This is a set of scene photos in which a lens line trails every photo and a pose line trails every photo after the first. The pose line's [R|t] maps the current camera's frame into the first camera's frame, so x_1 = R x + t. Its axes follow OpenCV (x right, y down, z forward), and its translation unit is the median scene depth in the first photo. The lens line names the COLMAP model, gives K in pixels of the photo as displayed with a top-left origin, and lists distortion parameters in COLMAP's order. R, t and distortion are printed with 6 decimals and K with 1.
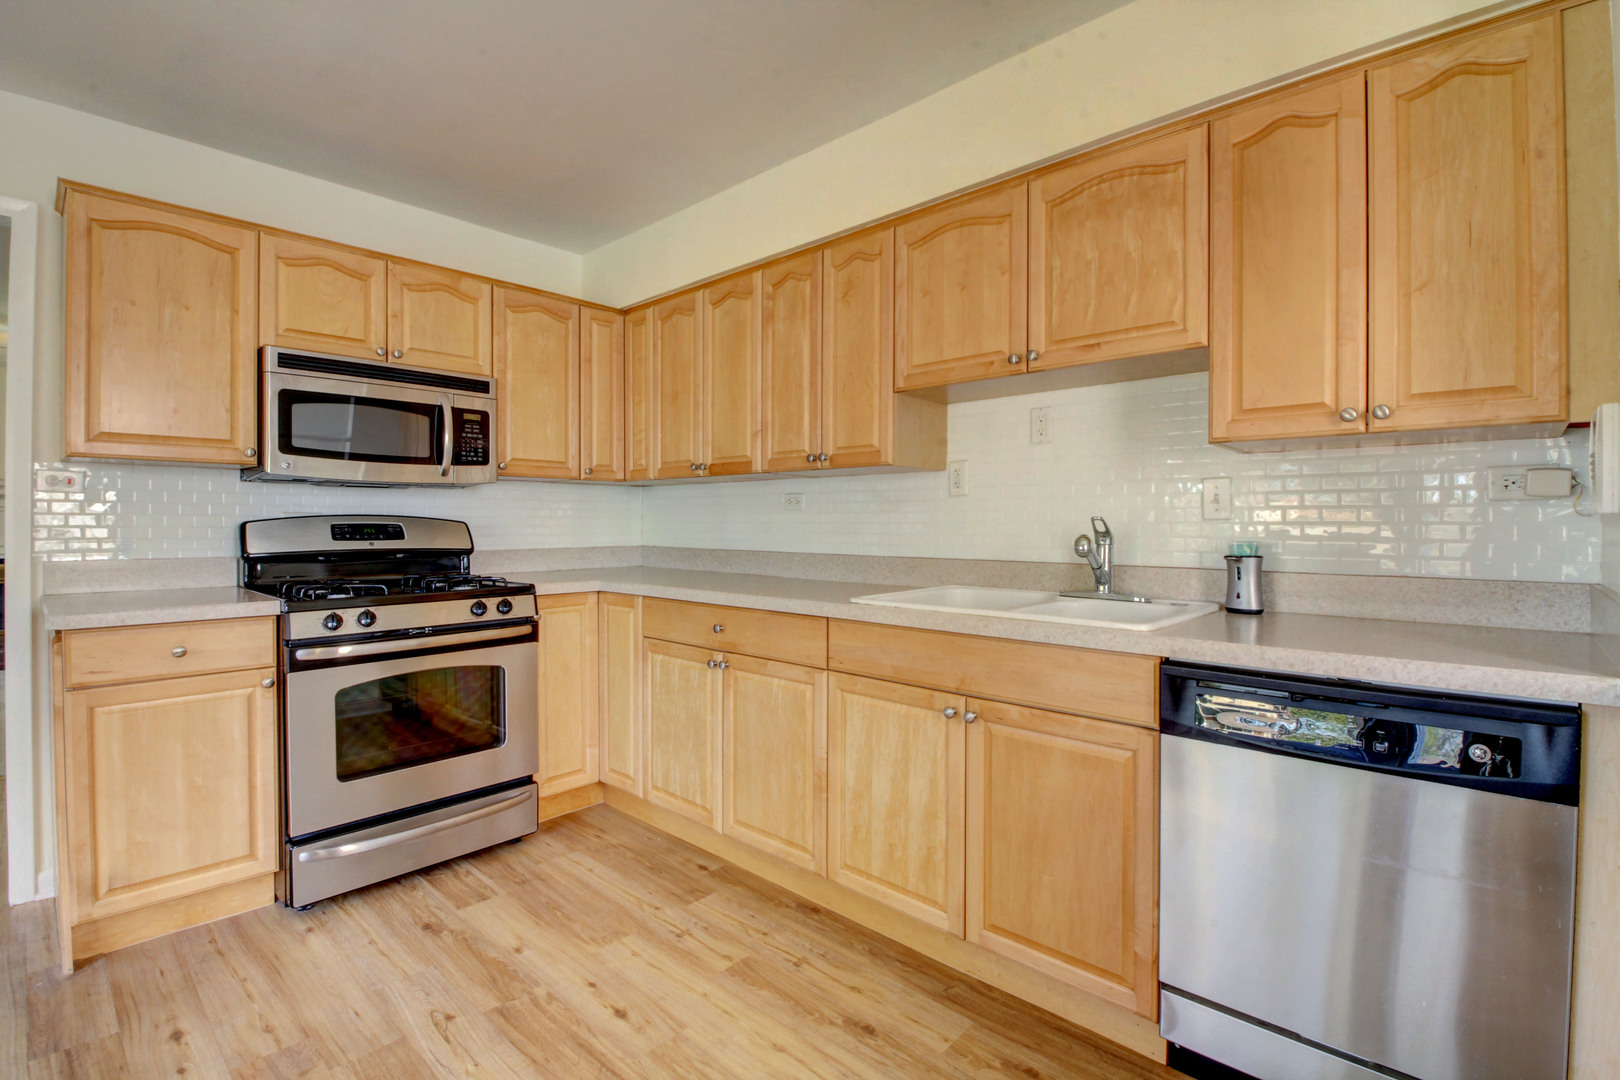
lens RADIAL K [[746.4, 0, 813.5], [0, 746.4, 527.3], [0, 0, 1]] dist [0.000345, -0.013678]
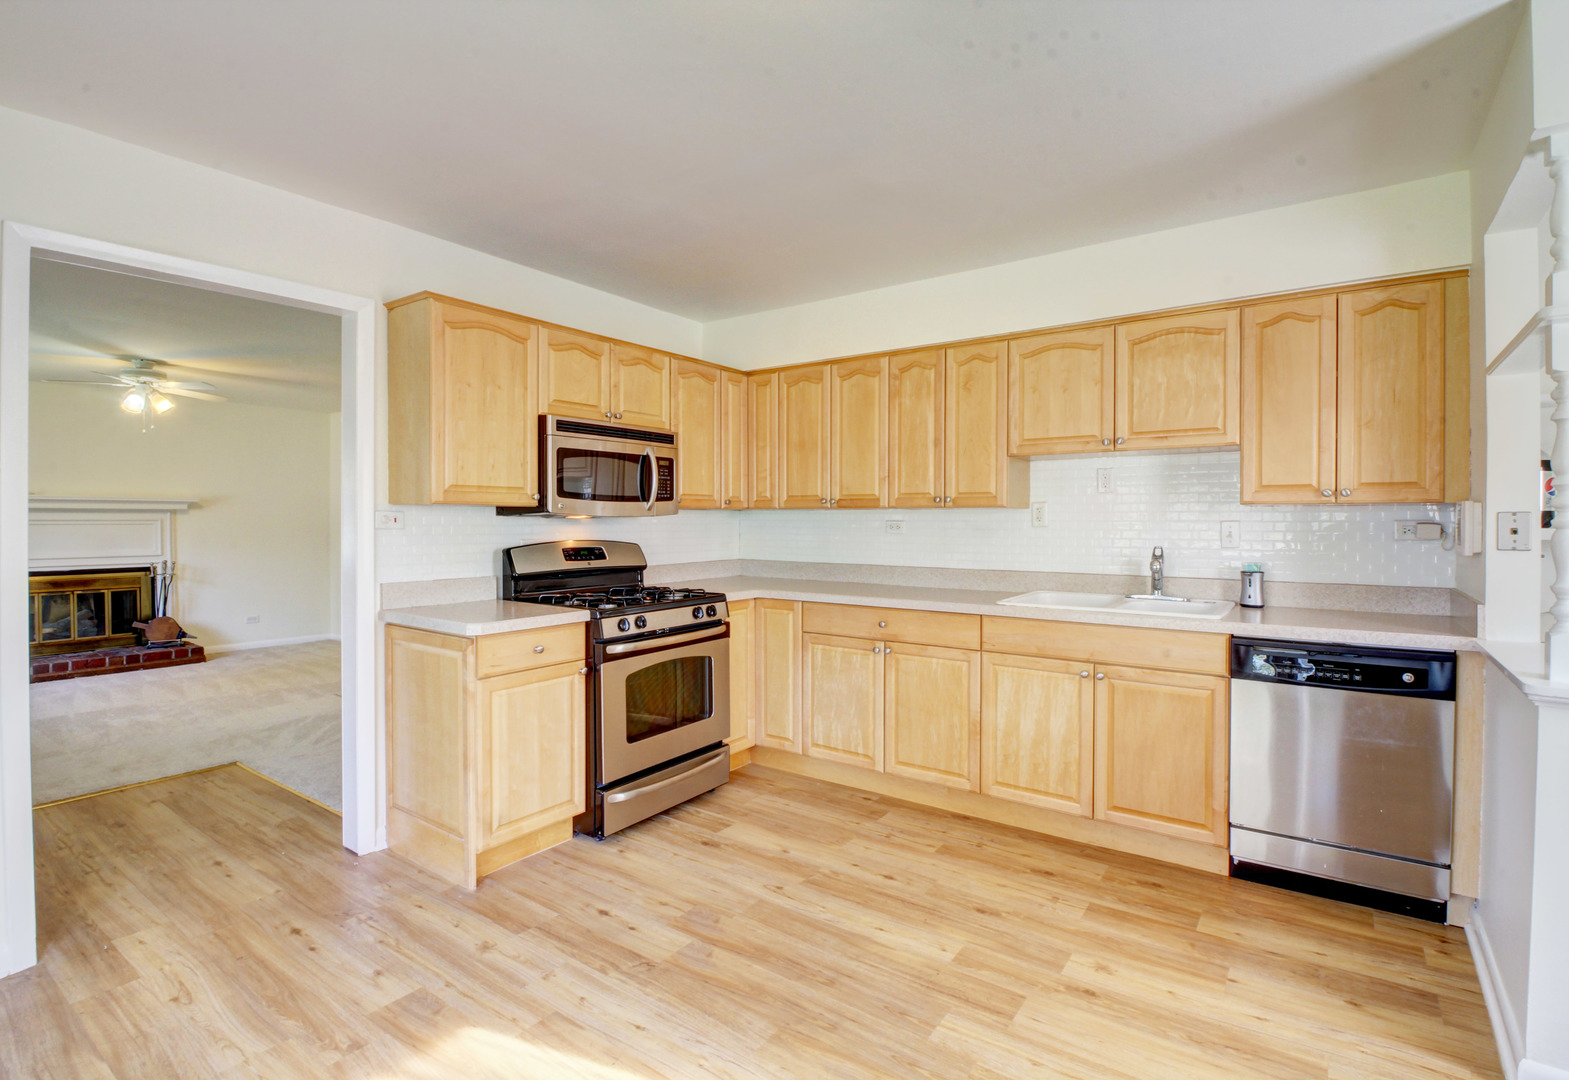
lens RADIAL K [[746.2, 0, 806.9], [0, 746.2, 527.4], [0, 0, 1]] dist [0.000722, -0.014303]
pose [[0.990273, -0.002169, 0.139120, -0.537028], [0.001564, 0.999989, 0.004457, -0.059318], [-0.139128, -0.004196, 0.990266, -0.410096]]
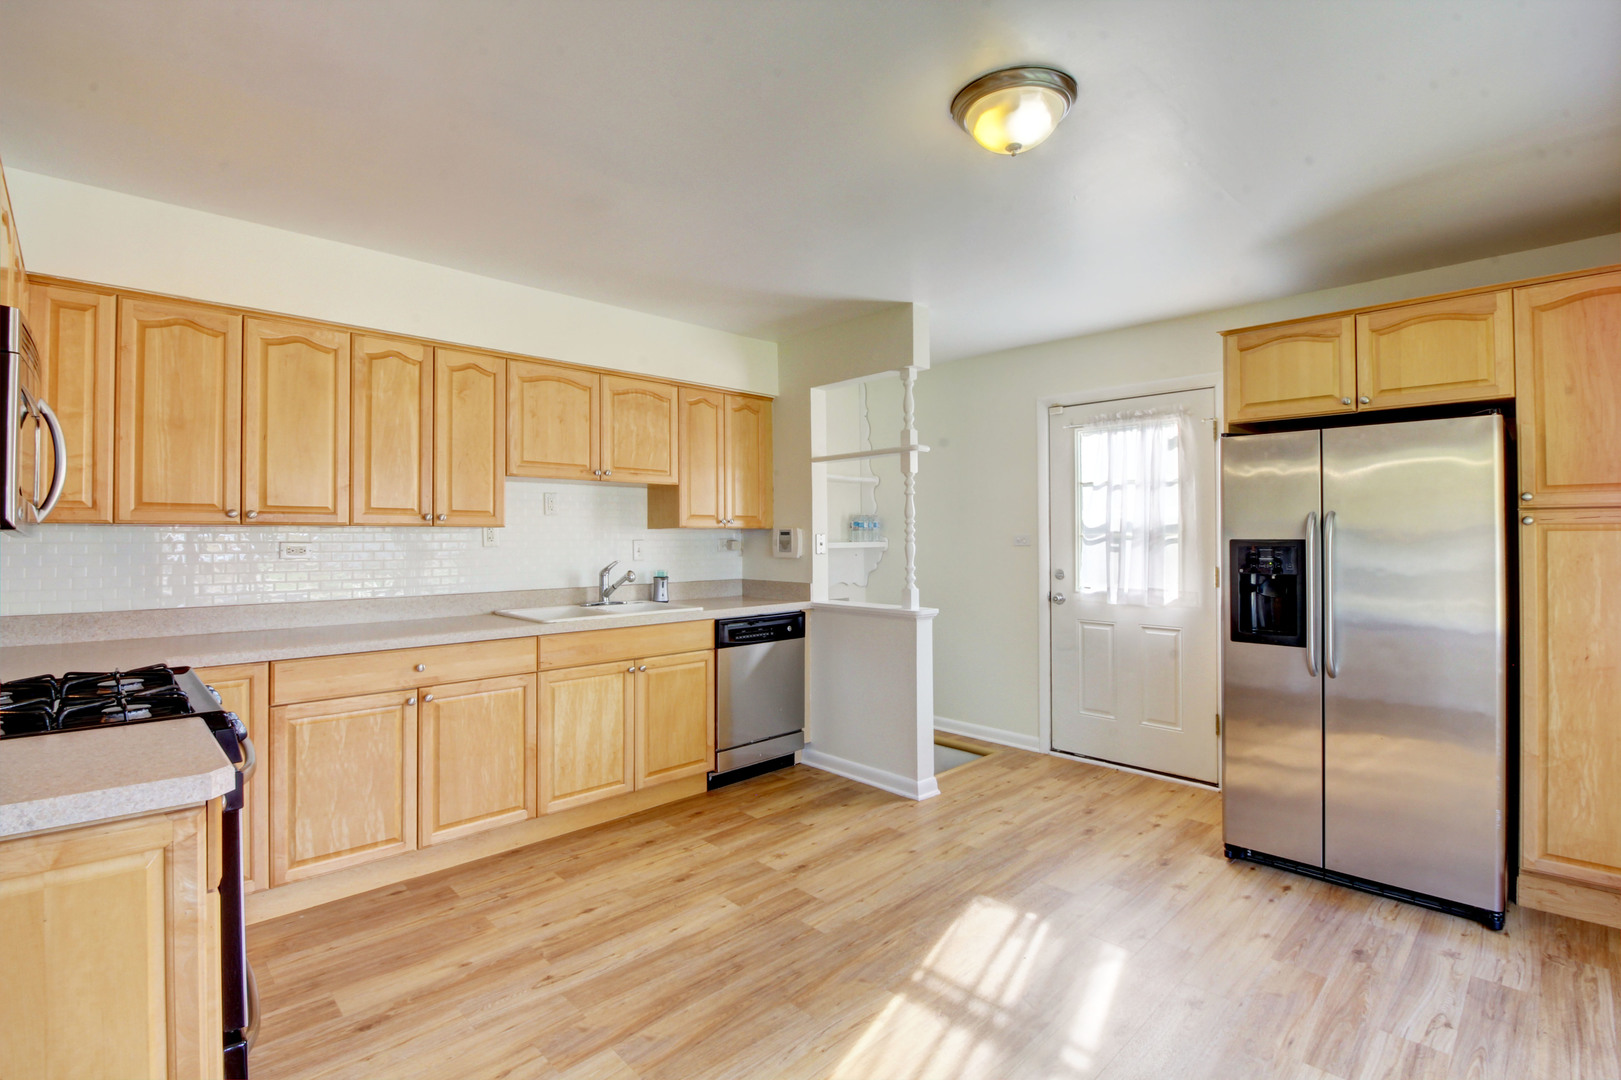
lens RADIAL K [[746.8, 0, 814.0], [0, 746.8, 527.3], [0, 0, 1]] dist [0.000345, -0.013678]
pose [[0.046338, 0.012306, 0.998850, -1.451374], [0.009681, 0.999872, -0.012768, -0.067950], [-0.998879, 0.010261, 0.046212, 0.404228]]
